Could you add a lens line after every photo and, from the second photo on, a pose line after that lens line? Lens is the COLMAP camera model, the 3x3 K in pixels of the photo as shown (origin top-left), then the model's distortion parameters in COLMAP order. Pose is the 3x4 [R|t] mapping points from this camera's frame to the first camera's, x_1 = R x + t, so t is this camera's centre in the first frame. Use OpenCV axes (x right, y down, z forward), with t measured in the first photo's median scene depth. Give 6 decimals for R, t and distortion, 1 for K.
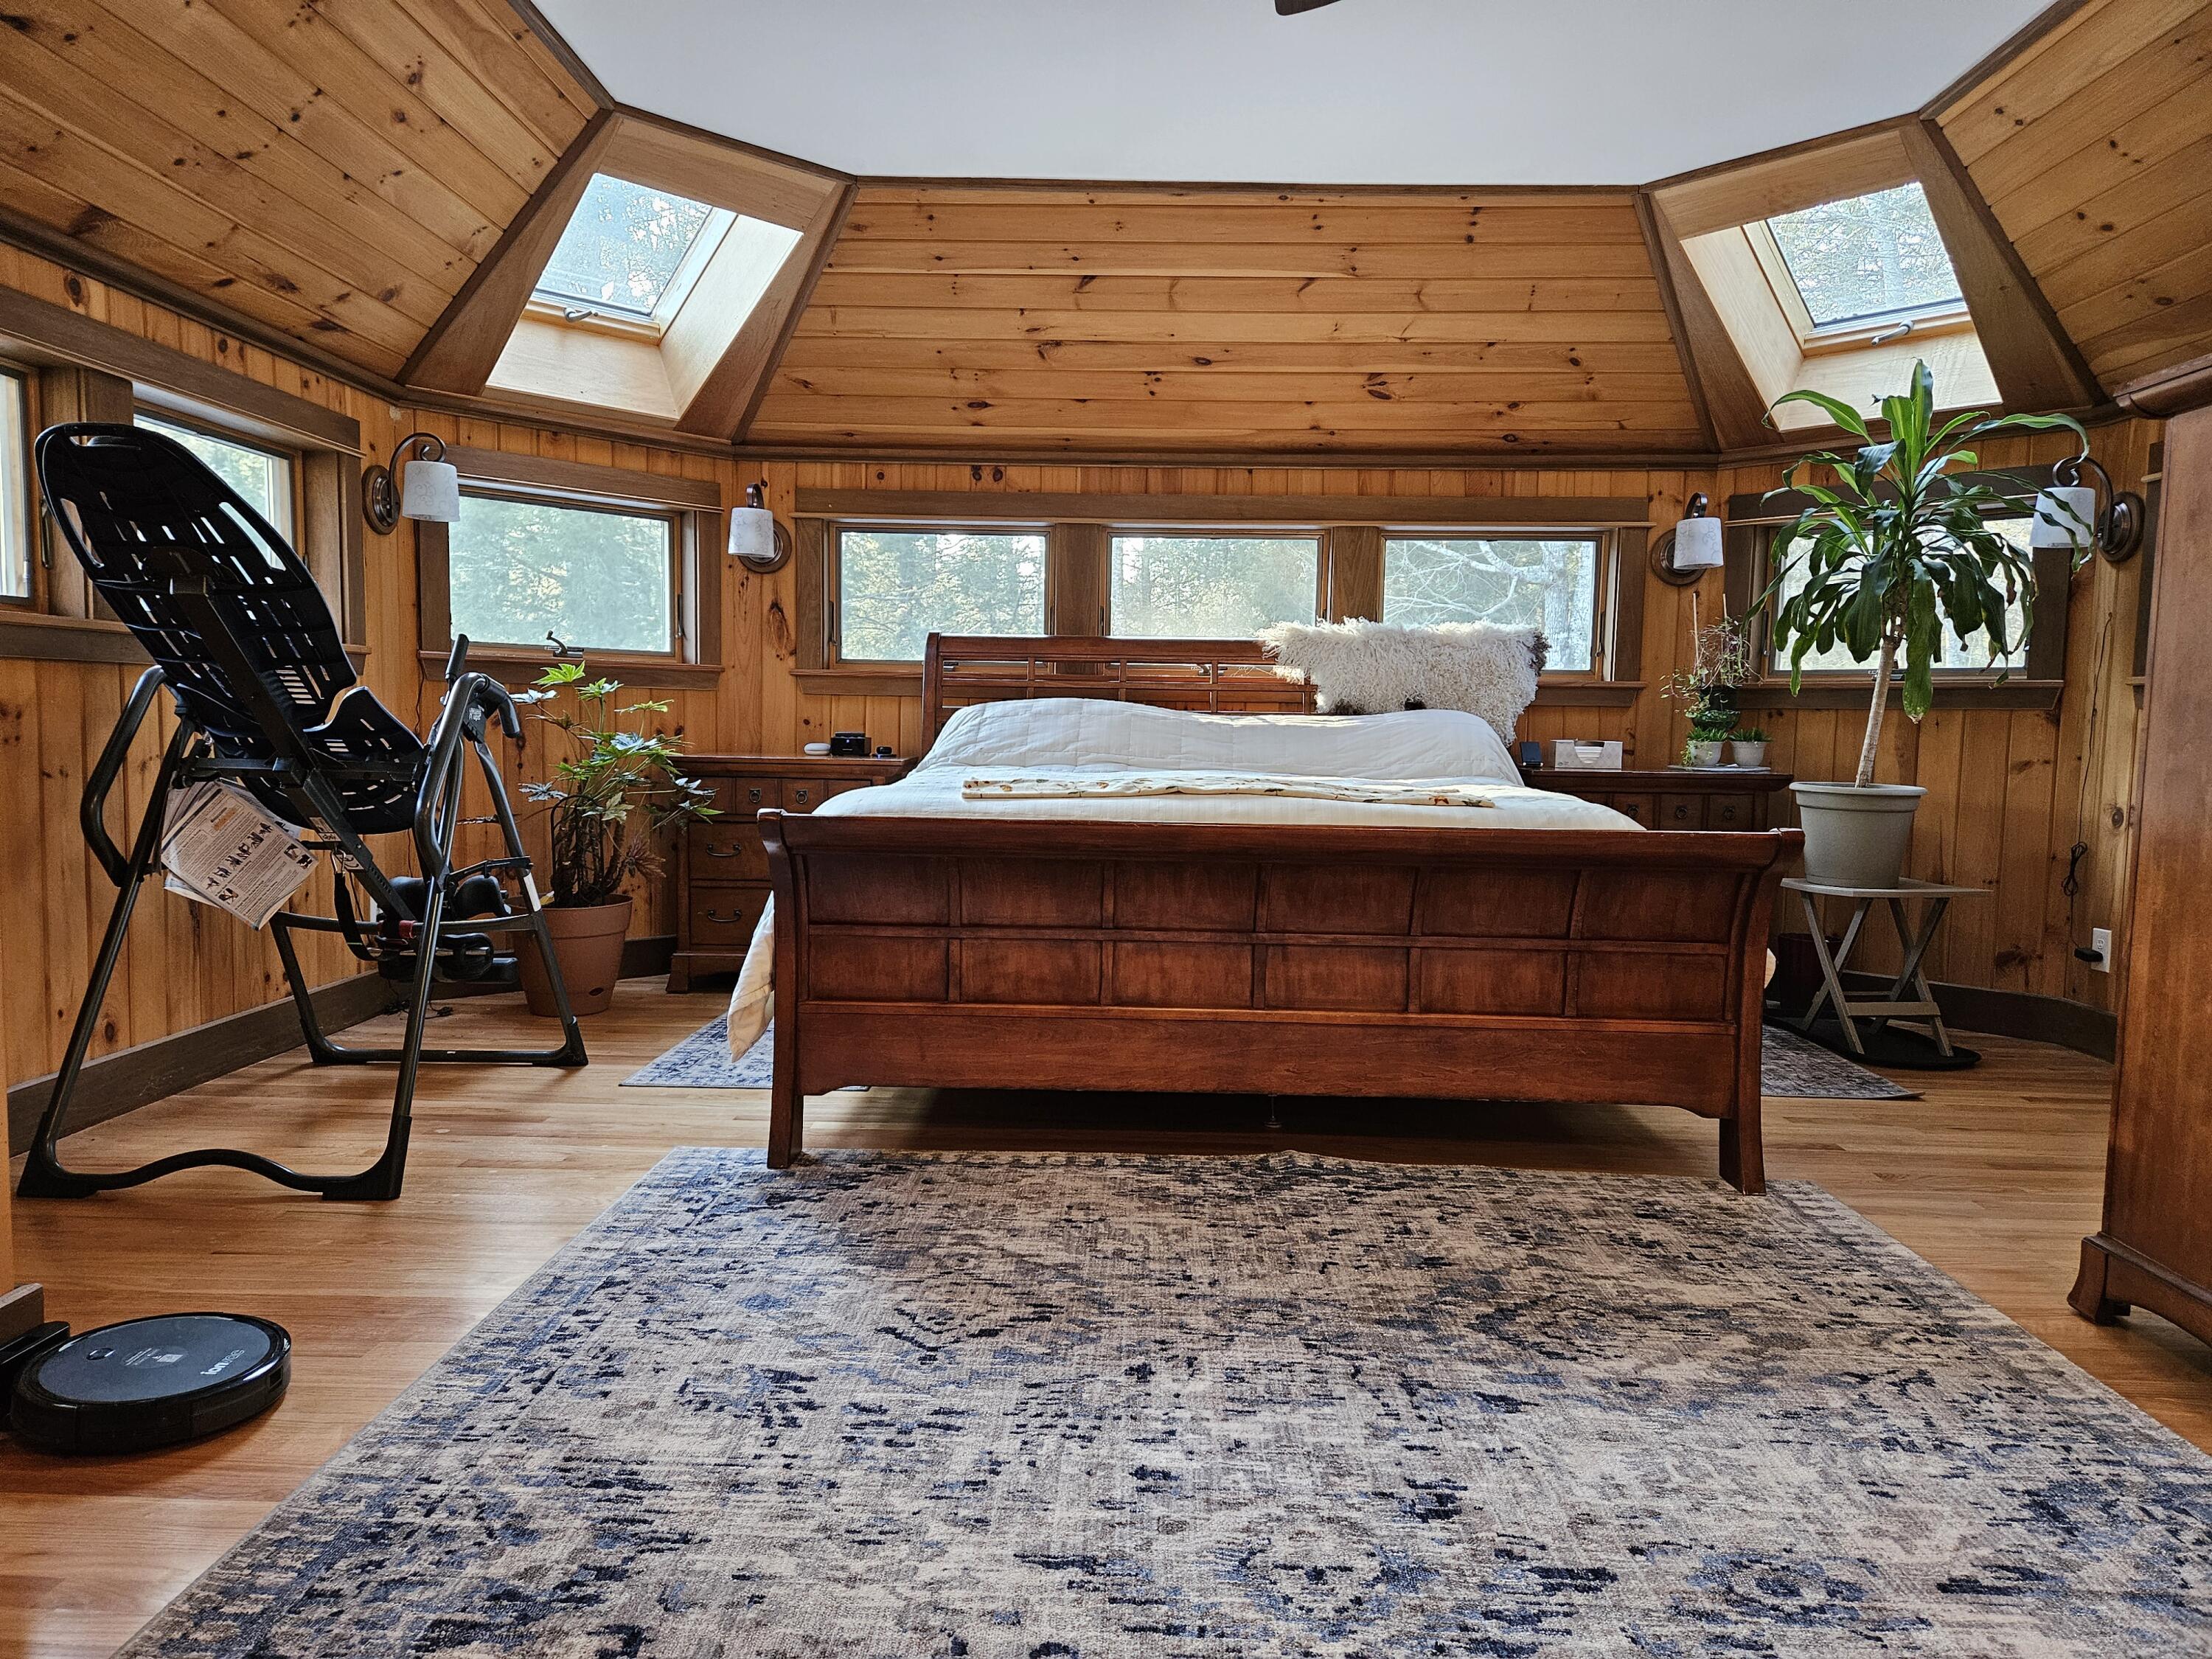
lens RADIAL K [[1474.0, 0, 1094.5], [0, 1474.0, 833.3], [0, 0, 1]] dist [0.089962, -0.078888]
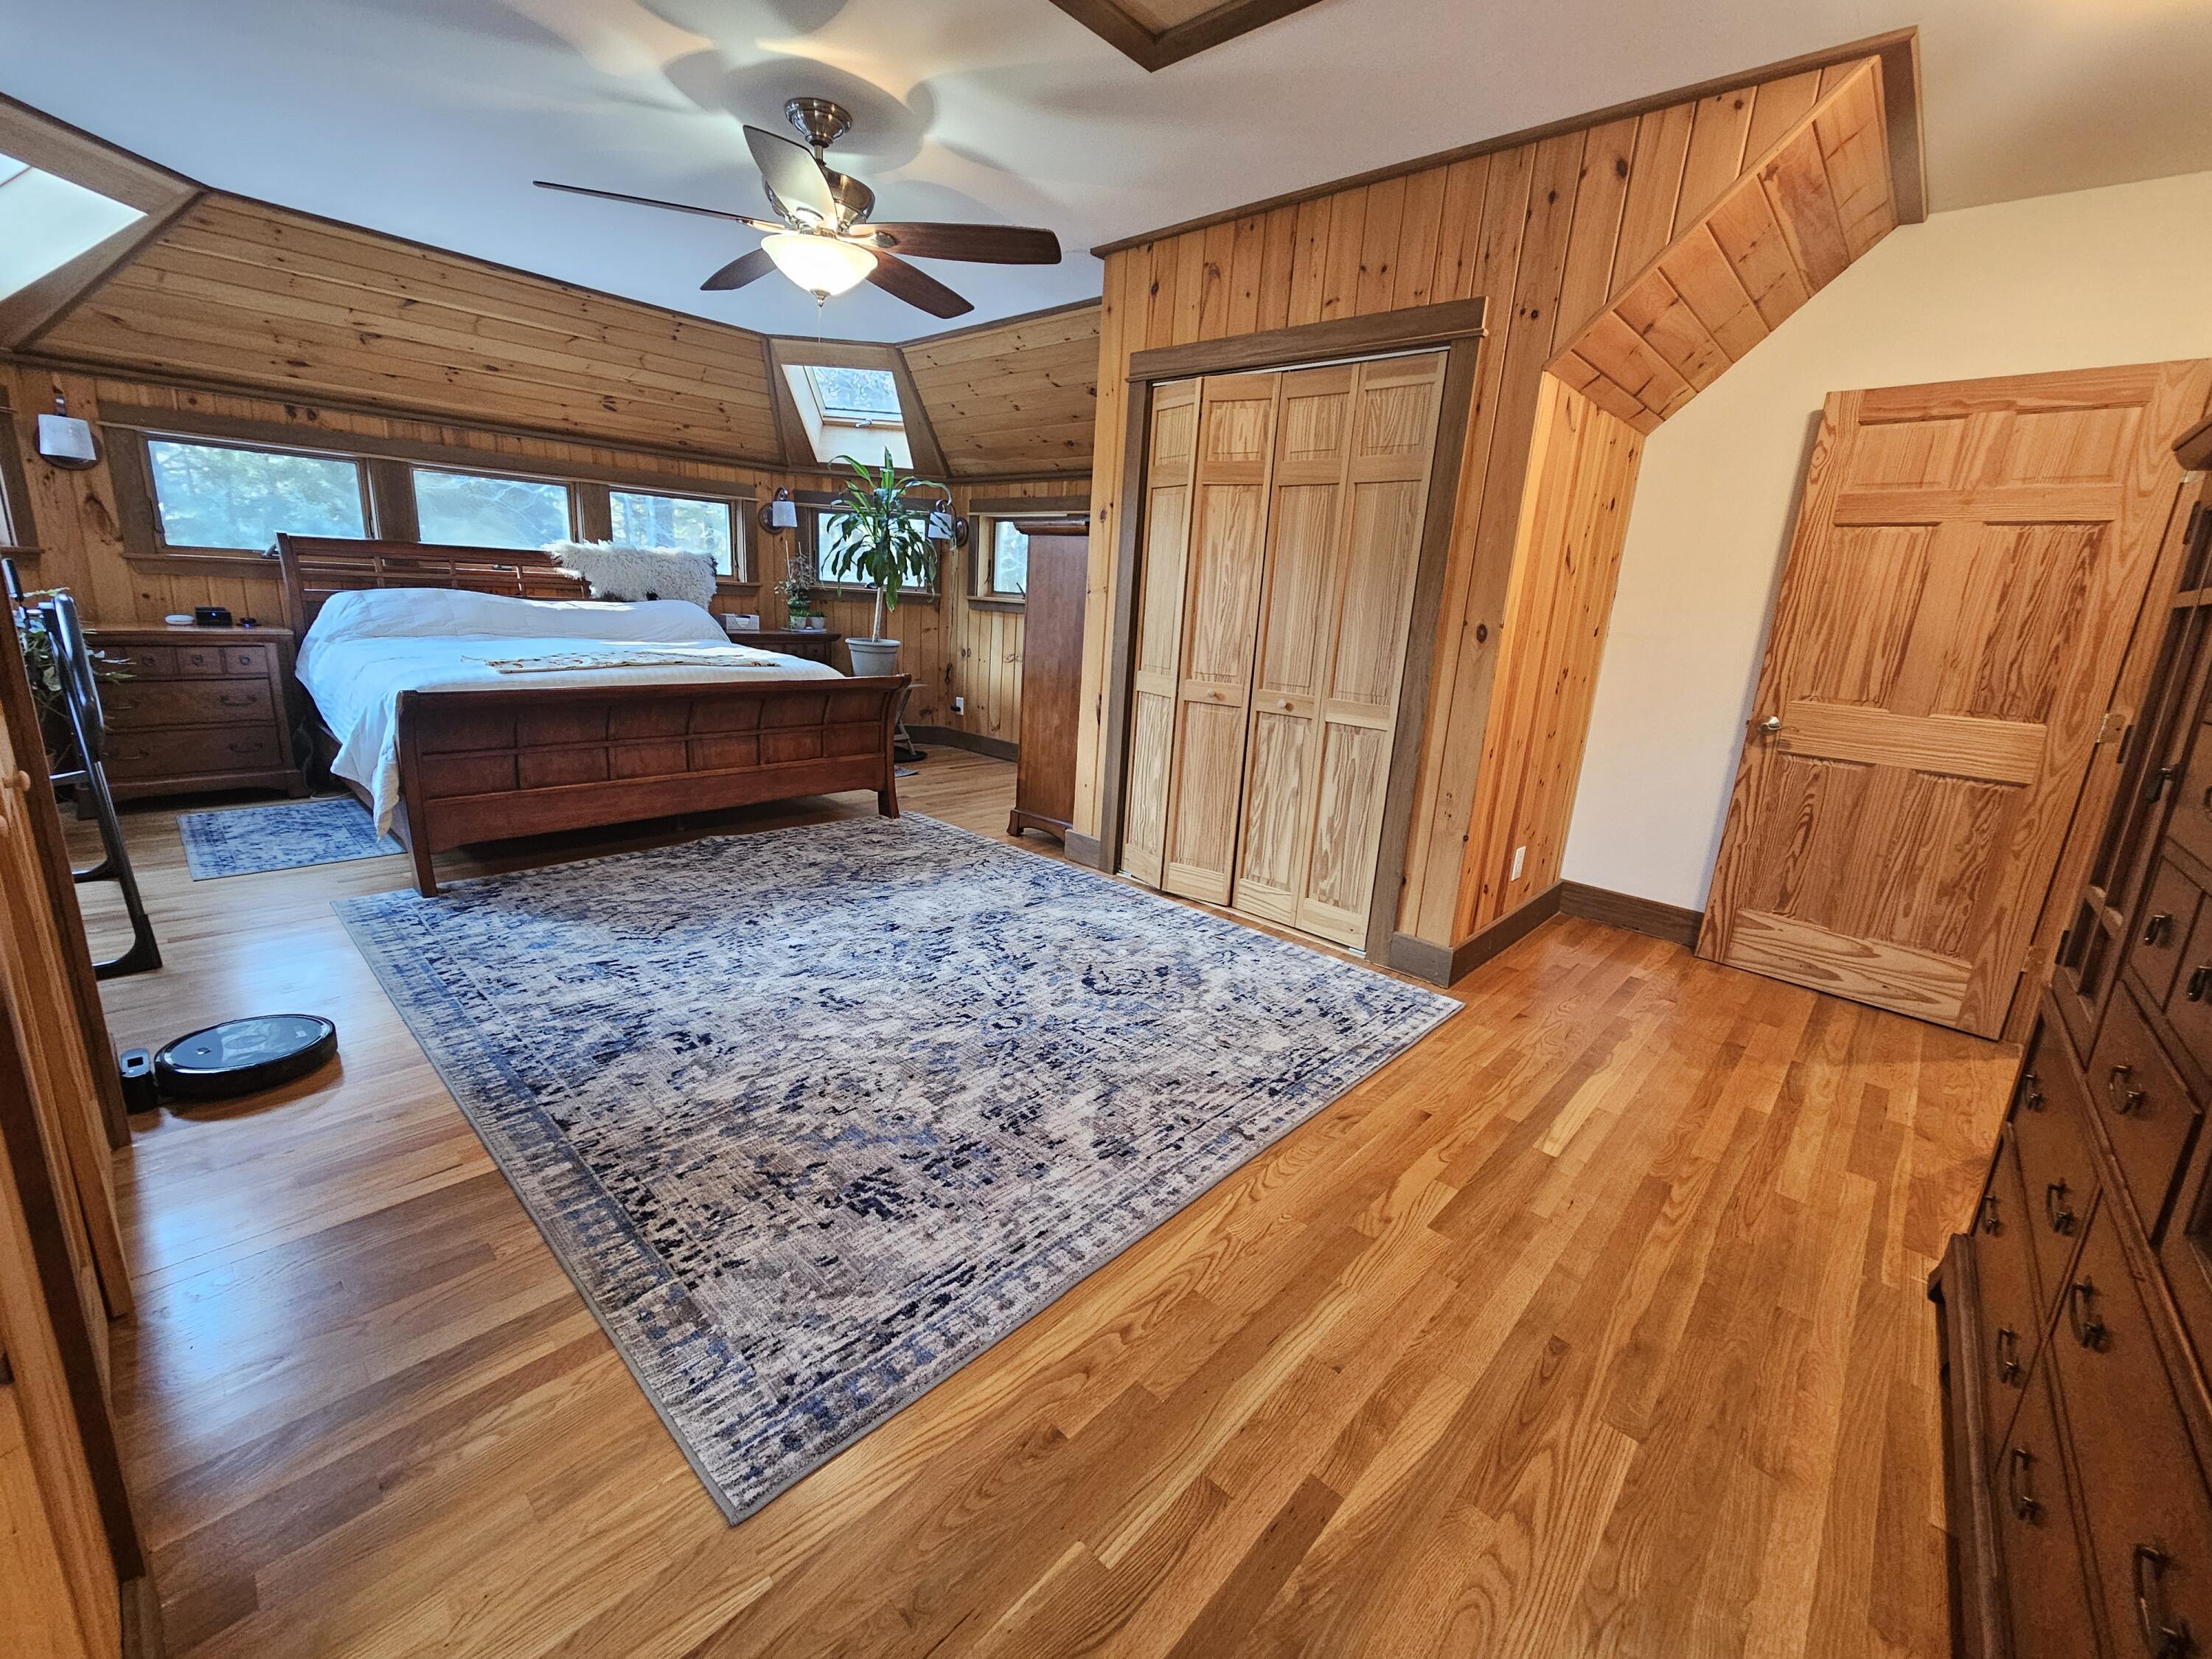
lens RADIAL K [[907.6, 0, 1102.6], [0, 907.6, 816.2], [0, 0, 1]] dist [-0.000457, 0.000016]
pose [[0.659716, -0.161563, 0.733943, -0.471060], [0.009549, 0.978341, 0.206779, -0.080322], [-0.751454, -0.129407, 0.646970, -0.268803]]
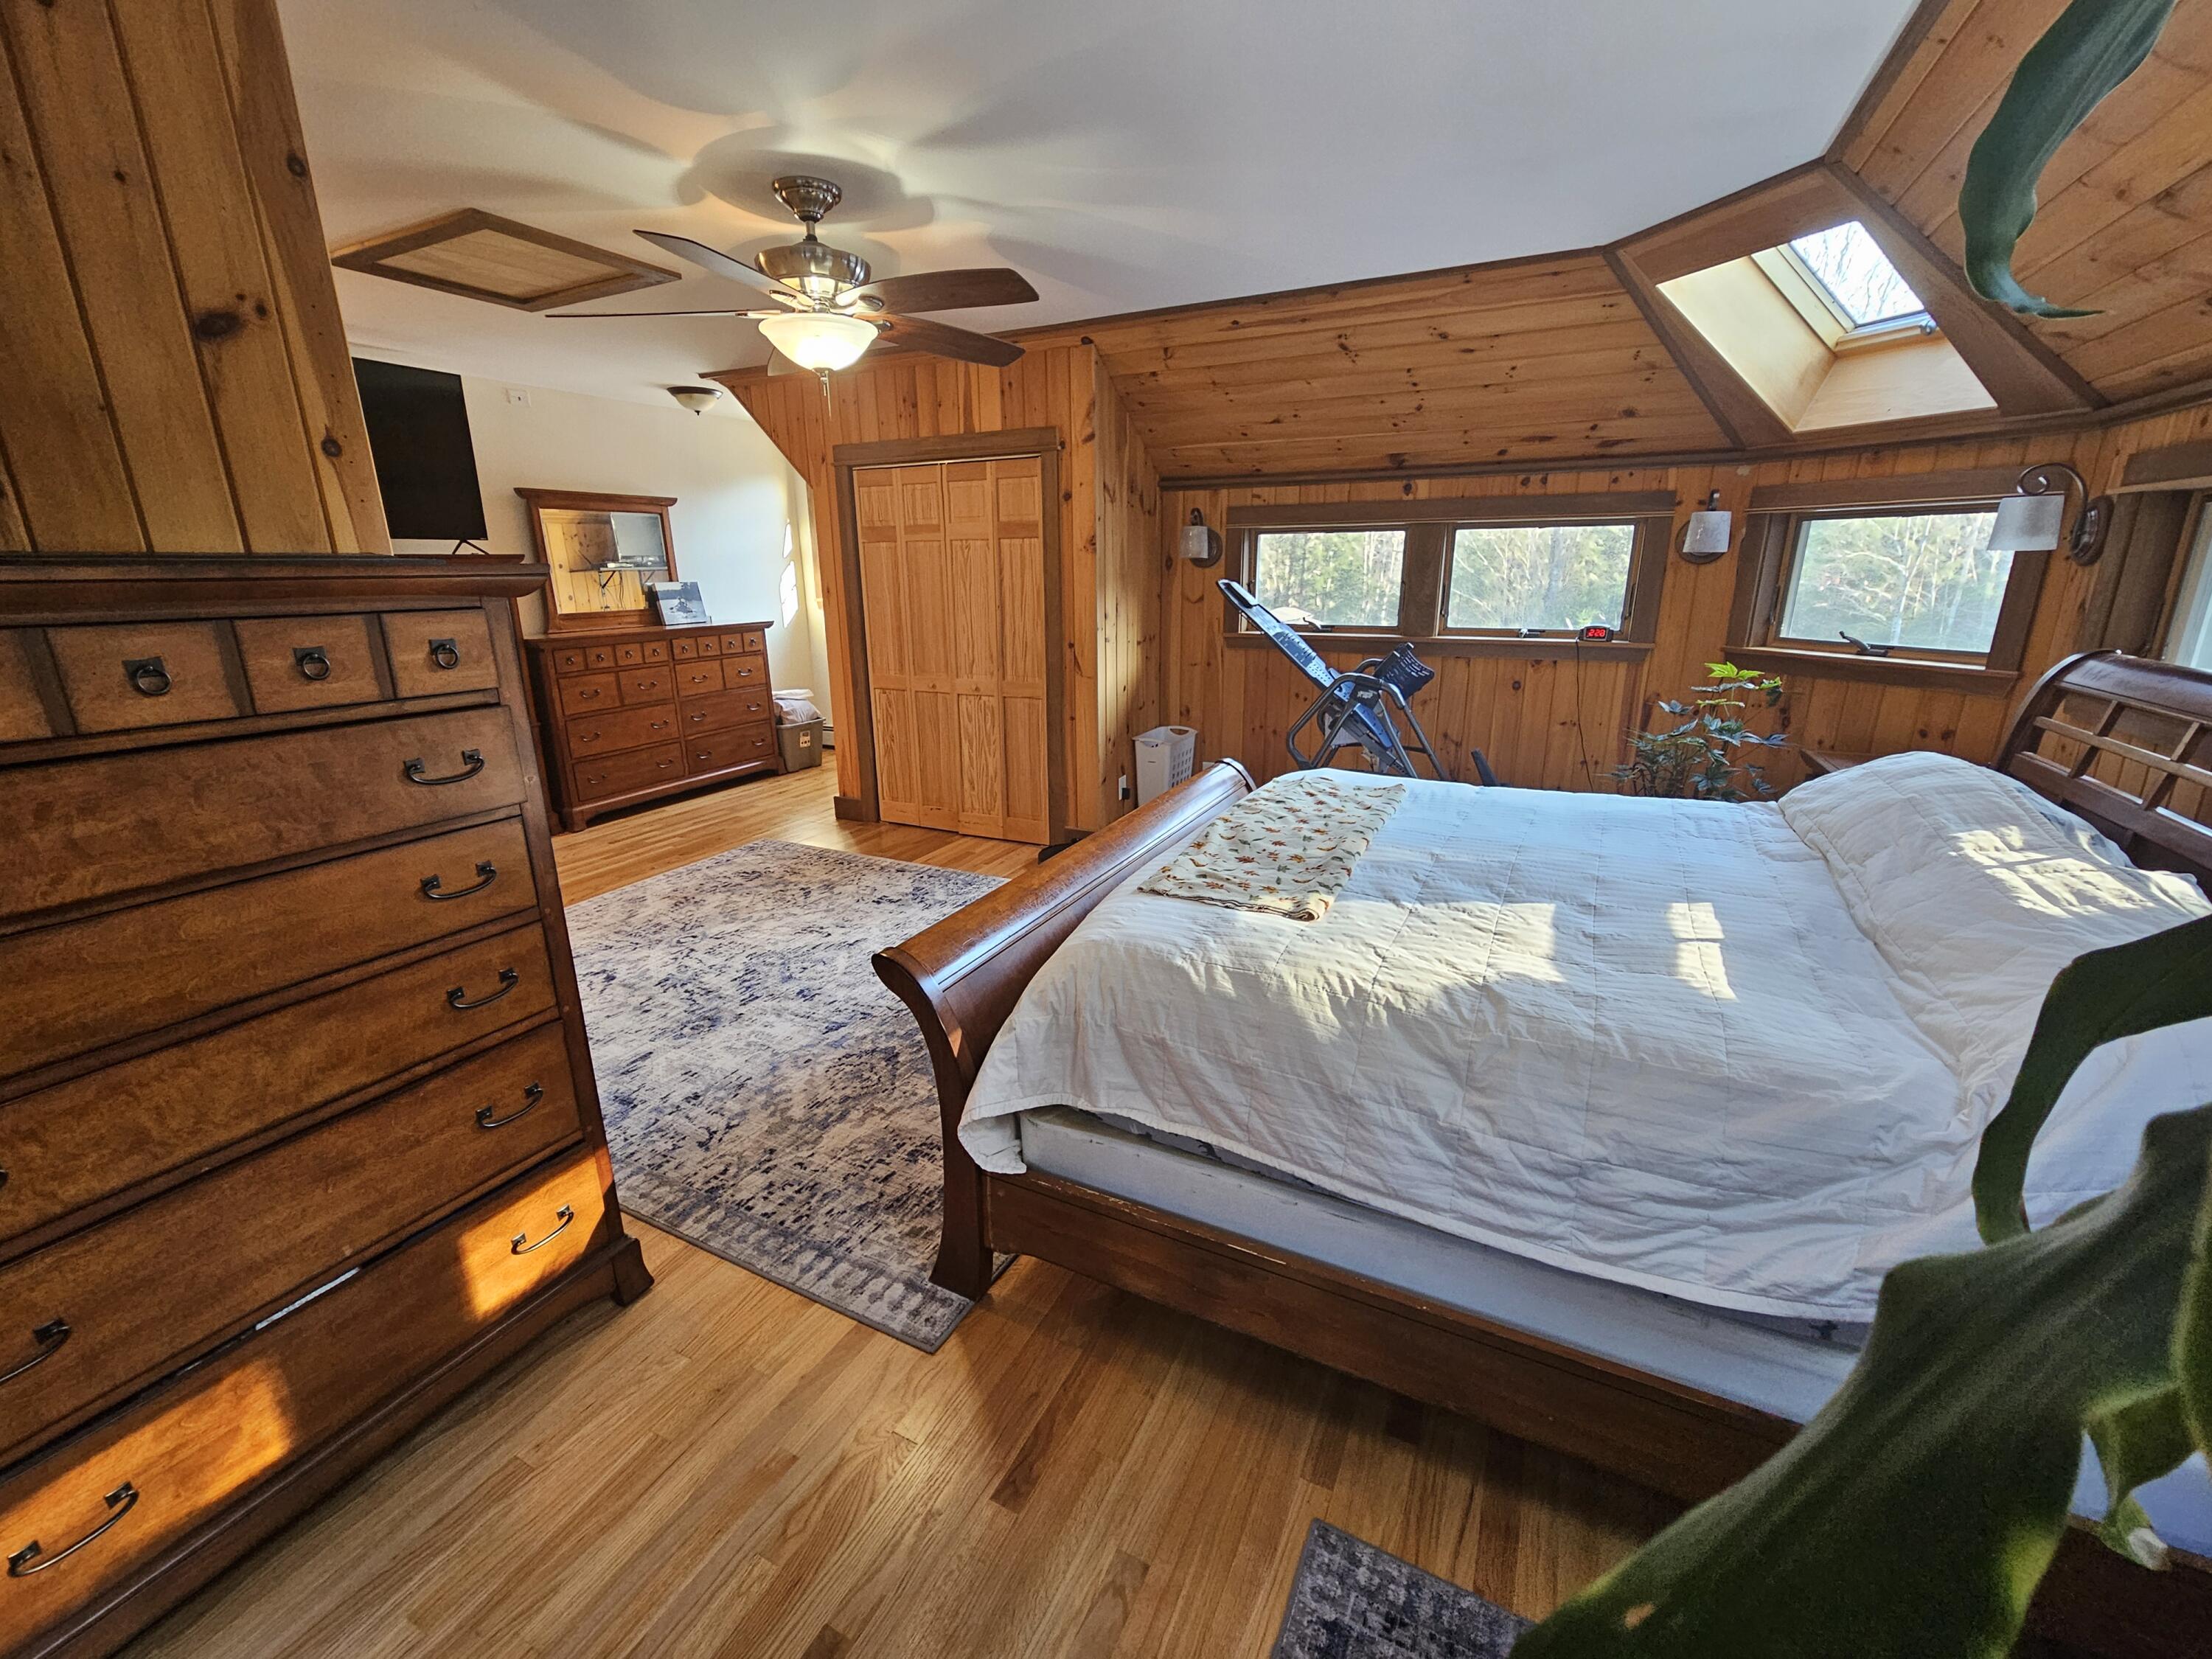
lens RADIAL K [[907.6, 0, 1102.6], [0, 907.6, 816.2], [0, 0, 1]] dist [-0.000457, 0.000016]
pose [[-0.425753, 0.228548, -0.875500, 0.896113], [-0.066900, 0.956976, 0.282351, -0.267664], [0.902363, 0.178783, -0.392145, 1.324294]]
